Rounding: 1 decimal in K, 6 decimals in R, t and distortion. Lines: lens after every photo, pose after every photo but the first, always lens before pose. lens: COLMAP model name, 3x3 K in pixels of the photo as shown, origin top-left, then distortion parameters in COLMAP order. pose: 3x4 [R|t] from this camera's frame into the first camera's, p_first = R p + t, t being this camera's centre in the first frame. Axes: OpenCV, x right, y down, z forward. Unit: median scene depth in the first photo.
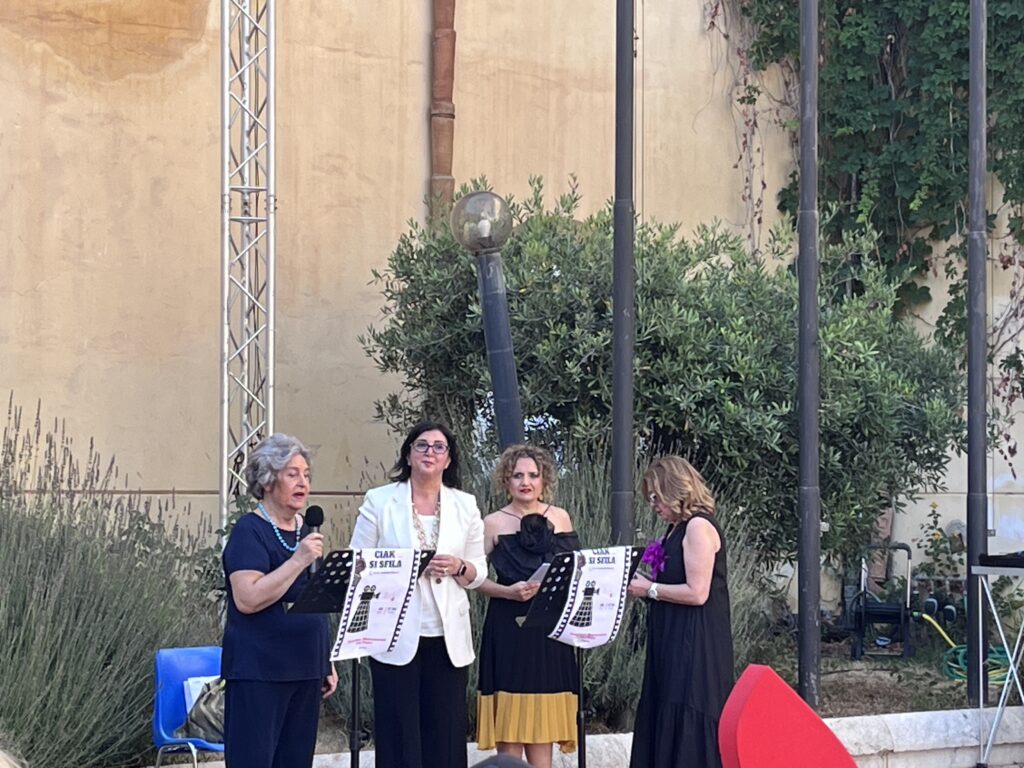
lens RADIAL K [[2783.9, 0, 512.0], [0, 2783.9, 384.0], [0, 0, 1]] dist [0.042820, 0.162191]
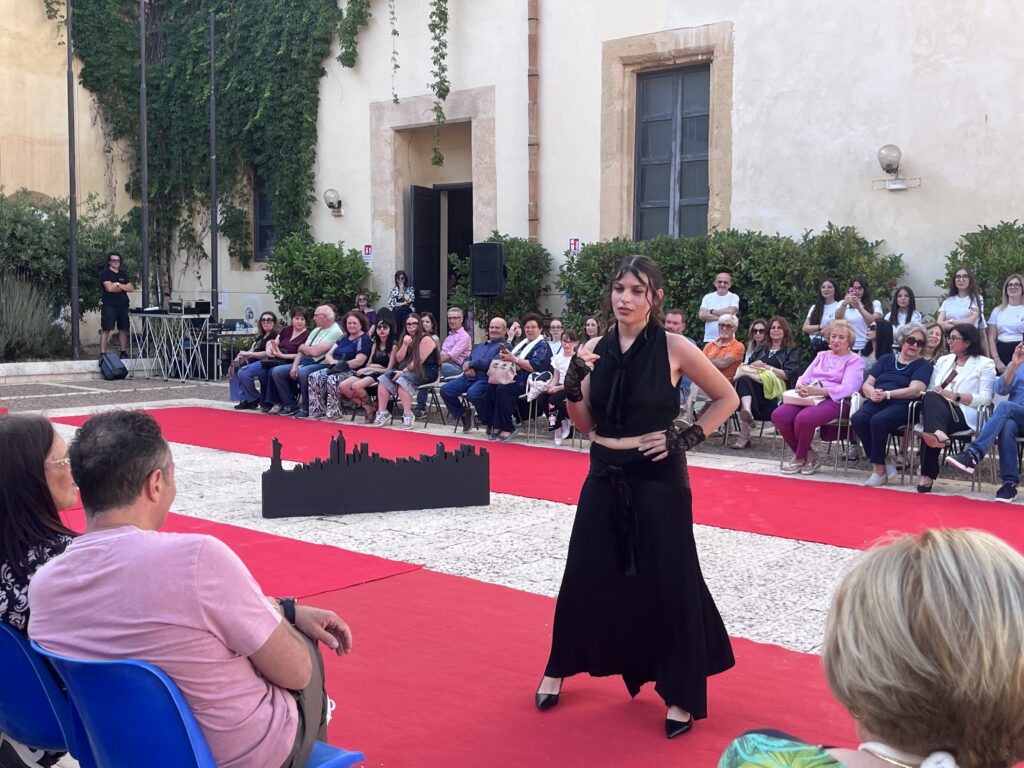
lens RADIAL K [[1126.1, 0, 520.9], [0, 1126.1, 400.9], [0, 0, 1]] dist [0.086887, -0.225482]
pose [[0.966984, -0.009473, 0.254661, 0.242300], [-0.023488, 0.991742, 0.126079, -0.006824], [-0.253753, -0.127898, 0.958776, -0.305581]]
